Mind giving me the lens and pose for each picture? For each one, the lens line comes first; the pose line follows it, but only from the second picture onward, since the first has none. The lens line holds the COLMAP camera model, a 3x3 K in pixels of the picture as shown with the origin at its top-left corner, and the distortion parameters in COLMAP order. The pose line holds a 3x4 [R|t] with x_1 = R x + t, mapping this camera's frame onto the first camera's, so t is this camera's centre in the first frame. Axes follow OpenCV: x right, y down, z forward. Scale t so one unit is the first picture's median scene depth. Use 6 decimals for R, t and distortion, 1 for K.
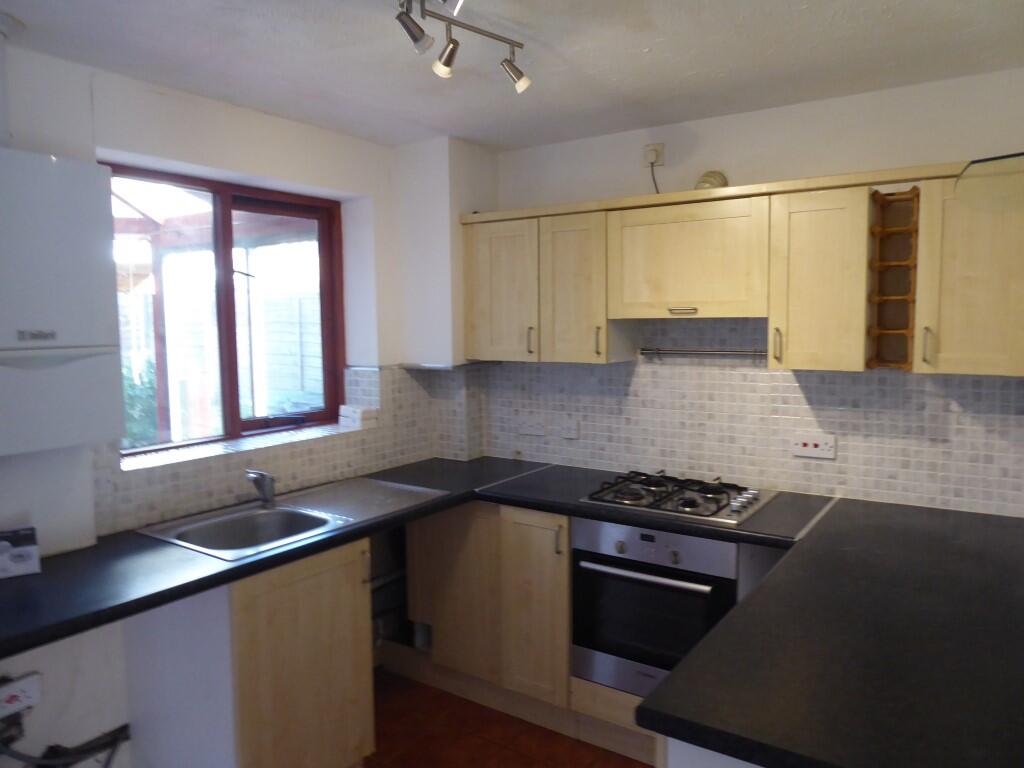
lens RADIAL K [[727.0, 0, 520.0], [0, 727.0, 384.0], [0, 0, 1]] dist [-0.034399, 0.022462]
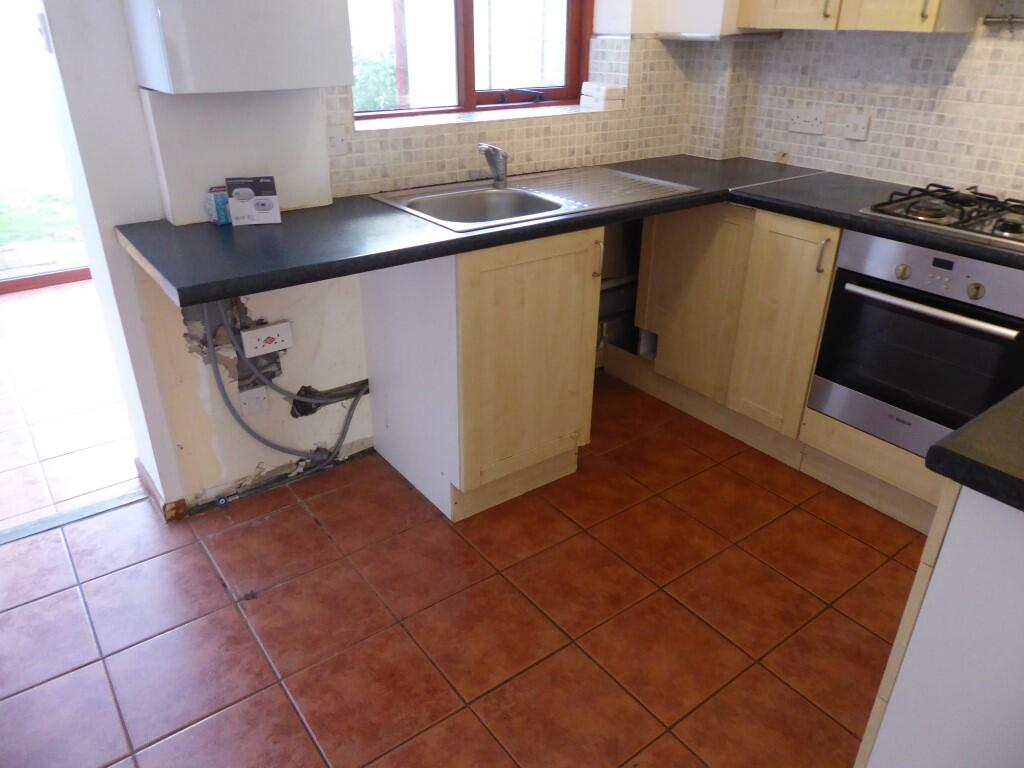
lens RADIAL K [[727.0, 0, 520.0], [0, 727.0, 384.0], [0, 0, 1]] dist [-0.034399, 0.022462]
pose [[0.948251, 0.156969, -0.276008, -0.021814], [-0.044829, 0.926736, 0.373029, 0.047195], [0.314341, -0.341352, 0.885815, 0.079253]]
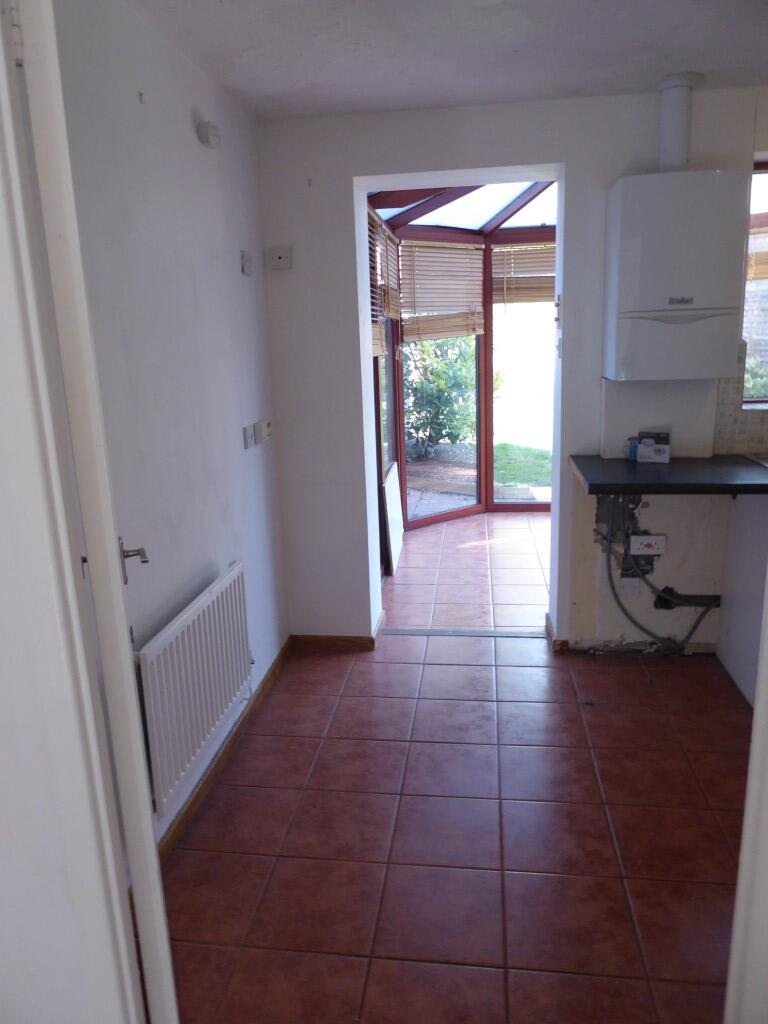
lens RADIAL K [[727.0, 0, 384.0], [0, 727.0, 512.0], [0, 0, 1]] dist [-0.034399, 0.022462]
pose [[0.445734, 0.201293, -0.872240, 0.252960], [-0.043119, 0.978086, 0.203685, 0.046846], [0.894127, -0.053179, 0.444645, -0.134739]]
